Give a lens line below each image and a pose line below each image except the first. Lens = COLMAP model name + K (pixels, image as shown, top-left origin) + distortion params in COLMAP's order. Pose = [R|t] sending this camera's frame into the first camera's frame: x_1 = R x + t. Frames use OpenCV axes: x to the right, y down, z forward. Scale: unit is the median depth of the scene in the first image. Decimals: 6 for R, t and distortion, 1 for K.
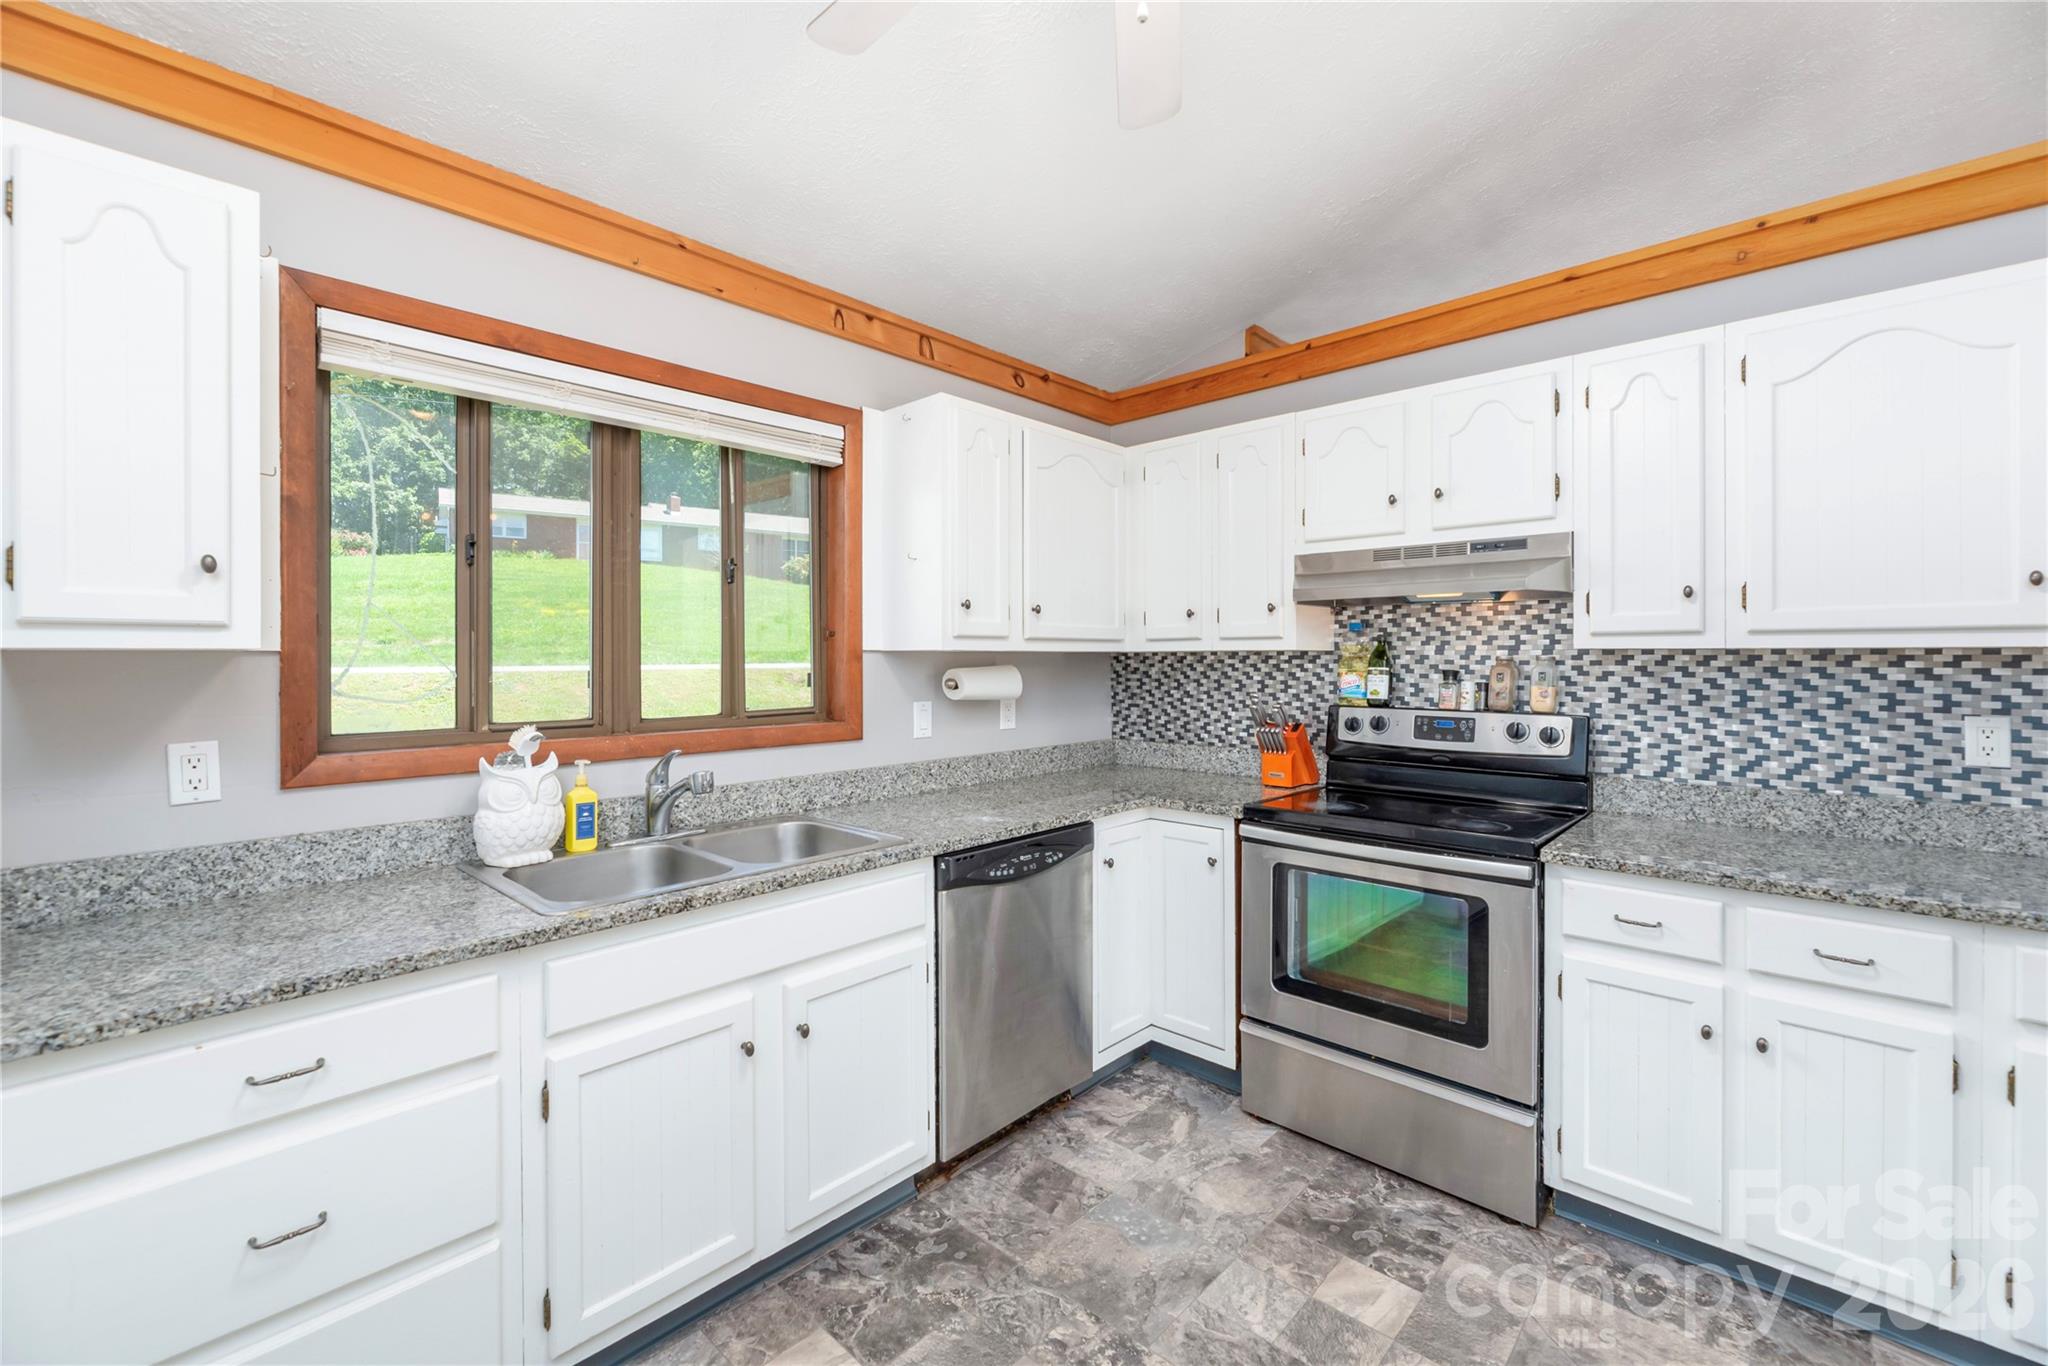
lens RADIAL K [[846.4, 0, 1018.3], [0, 846.4, 656.4], [0, 0, 1]] dist [-0.006247, 0.000272]
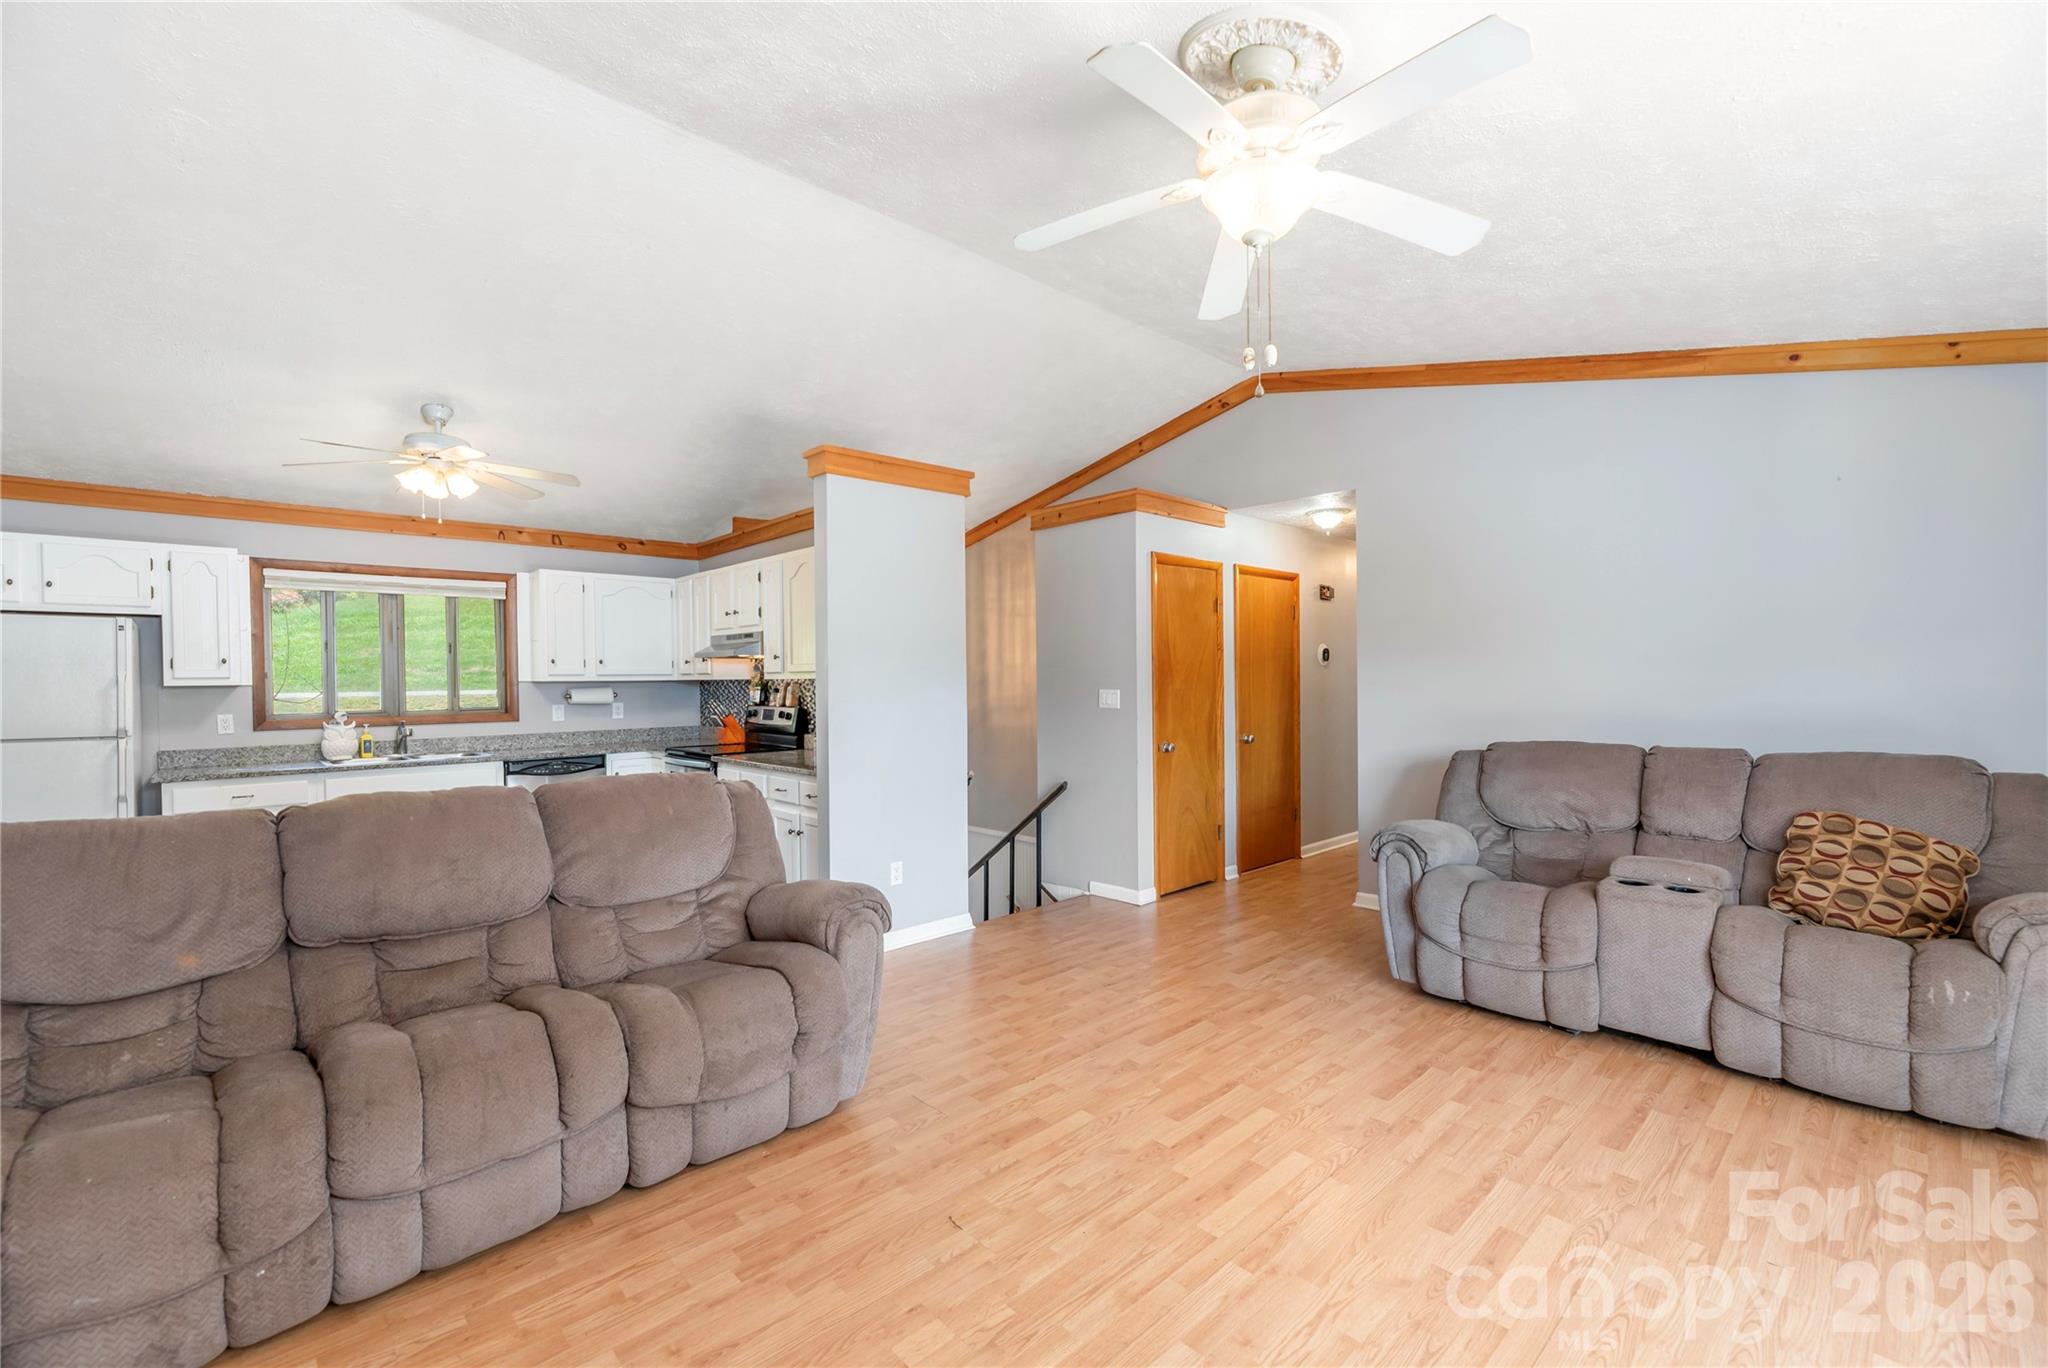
lens RADIAL K [[846.4, 0, 1025.2], [0, 846.4, 693.6], [0, 0, 1]] dist [-0.006247, 0.000272]
pose [[0.999223, -0.010629, -0.037950, 1.563345], [0.011243, 0.999809, 0.016000, 0.004771], [0.037773, -0.016414, 0.999152, -1.489974]]
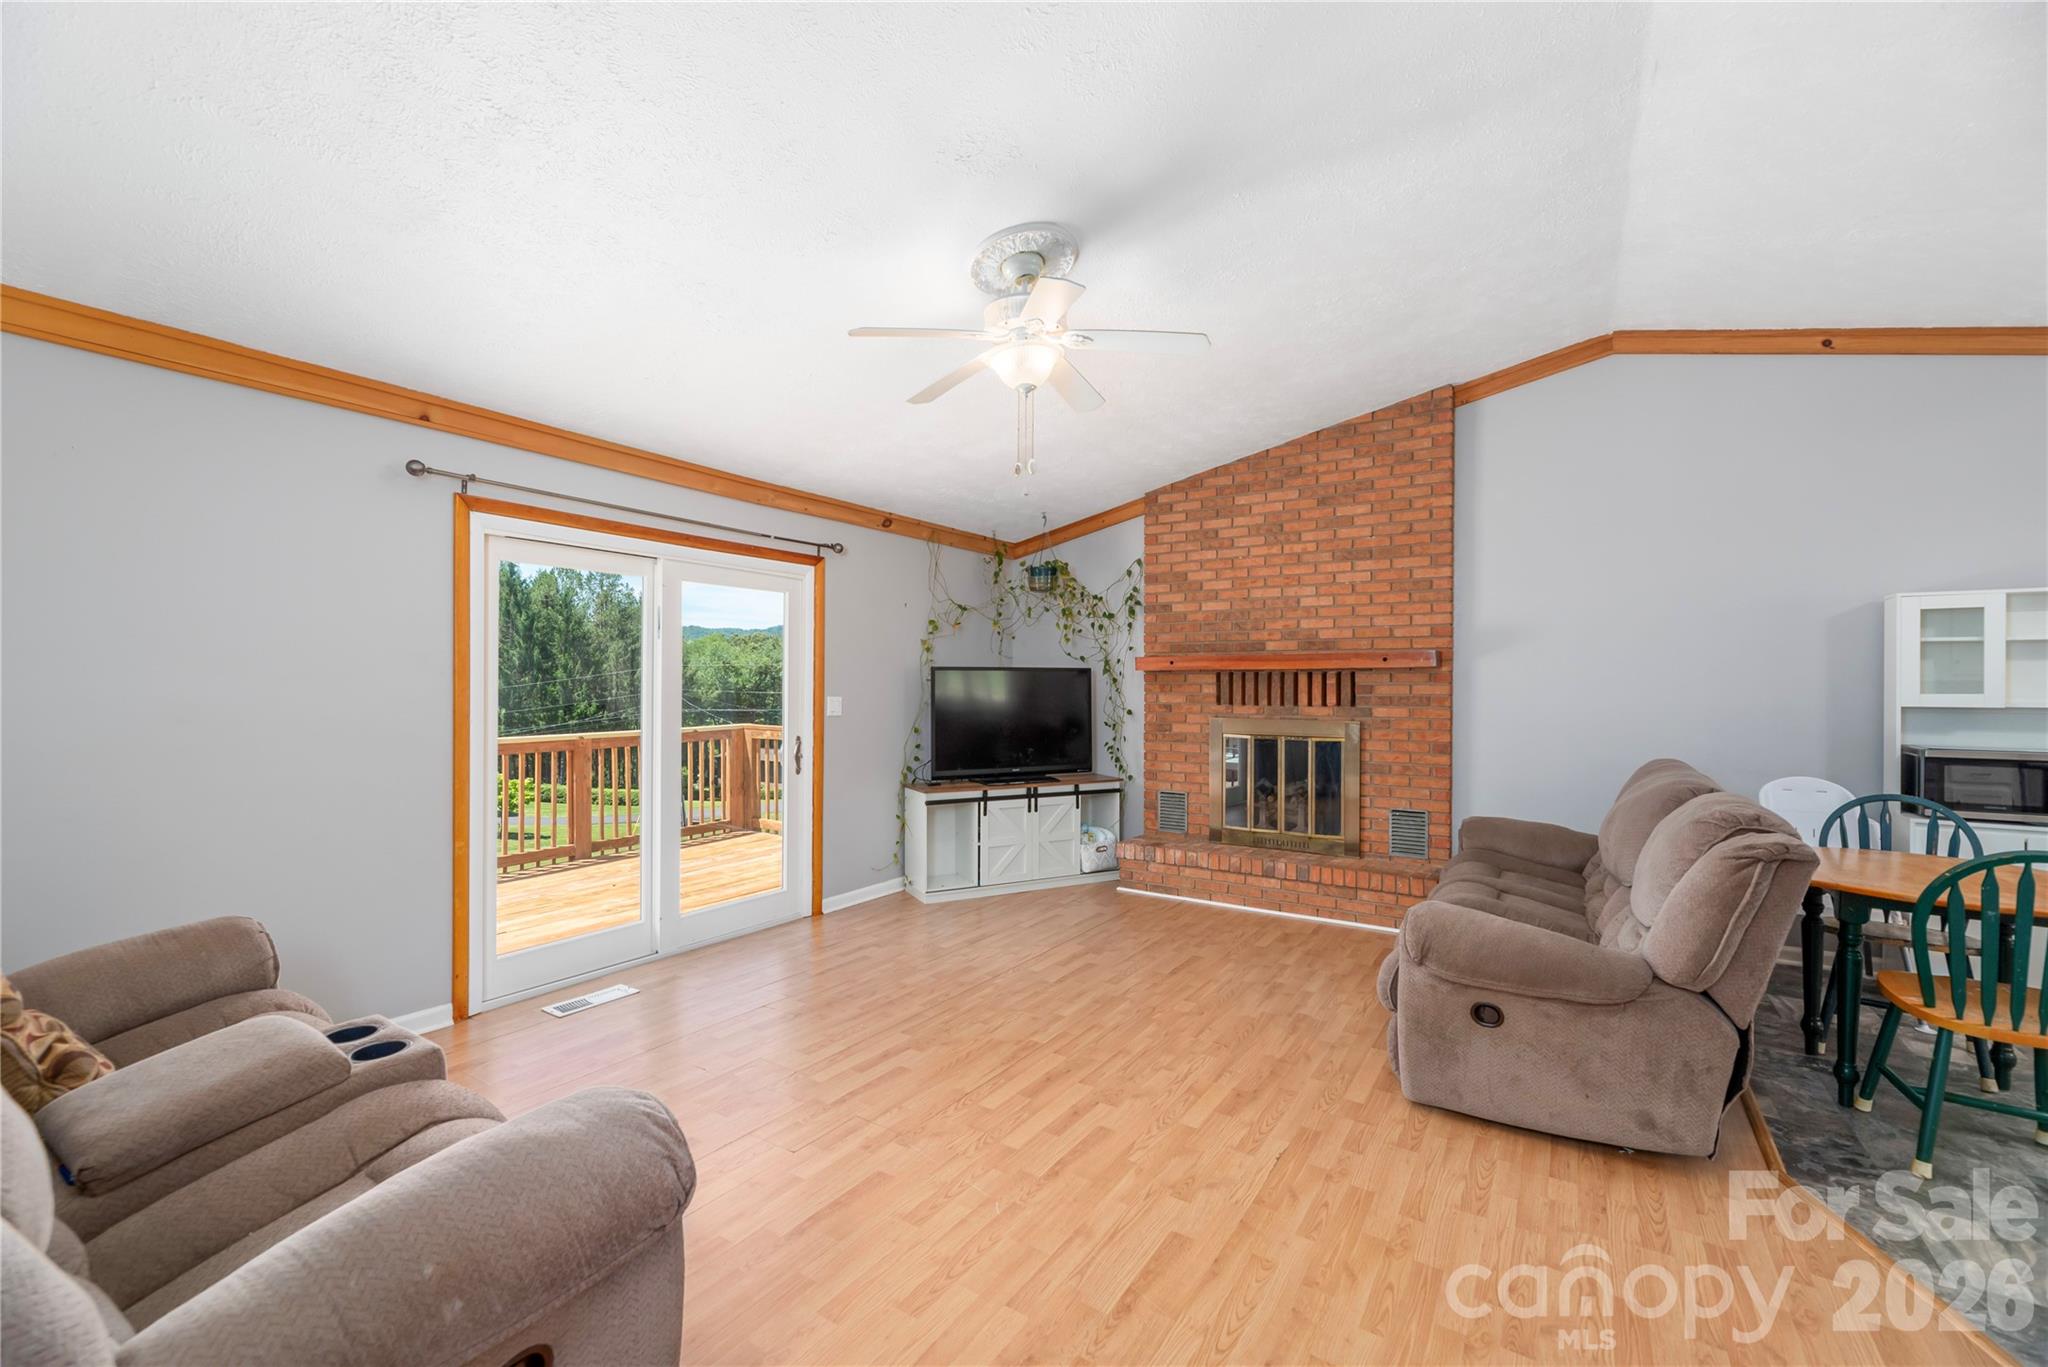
lens RADIAL K [[846.4, 0, 986.5], [0, 846.4, 686.6], [0, 0, 1]] dist [-0.006247, 0.000272]
pose [[-0.987228, -0.008144, -0.159107, 2.105825], [-0.007939, 0.999967, -0.001923, 0.007151], [0.159118, -0.000635, -0.987259, 0.964536]]
